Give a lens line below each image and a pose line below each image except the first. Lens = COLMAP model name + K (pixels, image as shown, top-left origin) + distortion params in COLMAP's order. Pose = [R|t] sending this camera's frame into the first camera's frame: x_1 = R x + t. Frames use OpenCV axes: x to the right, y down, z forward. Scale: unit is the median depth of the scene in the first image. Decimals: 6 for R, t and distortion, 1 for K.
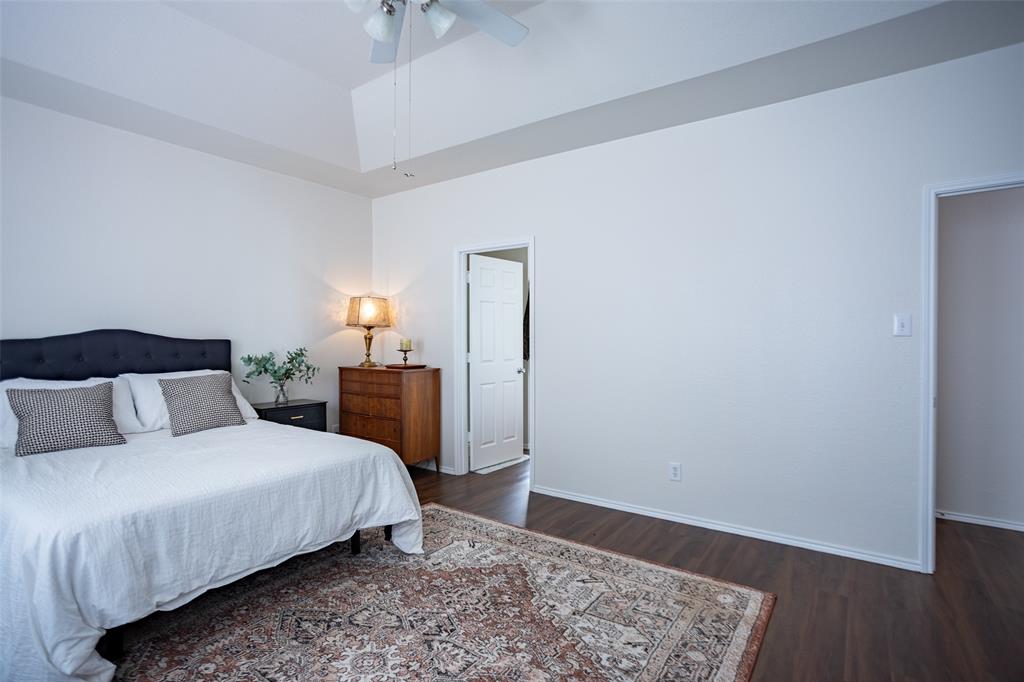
lens RADIAL K [[503.6, 0, 512.0], [0, 503.6, 341.0], [0, 0, 1]] dist [-0.055320, 0.022243]
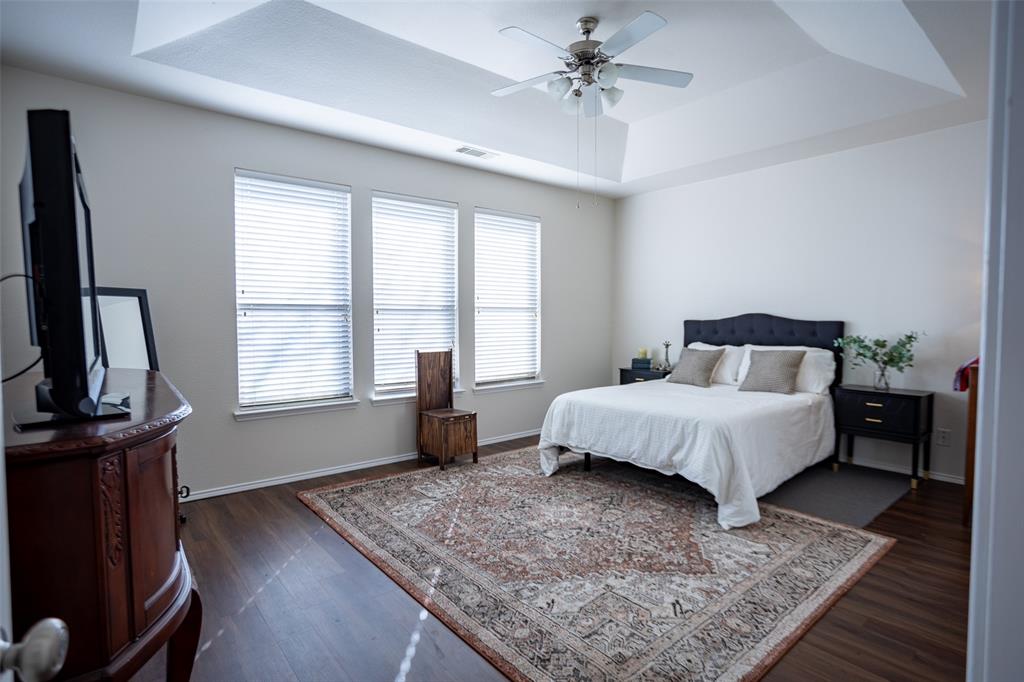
lens RADIAL K [[503.6, 0, 512.0], [0, 503.6, 341.0], [0, 0, 1]] dist [-0.055320, 0.022243]
pose [[-0.255758, 0.043436, -0.965765, 1.046255], [-0.002937, 0.998951, 0.045706, -0.009650], [0.966736, 0.014526, -0.255362, 0.957992]]
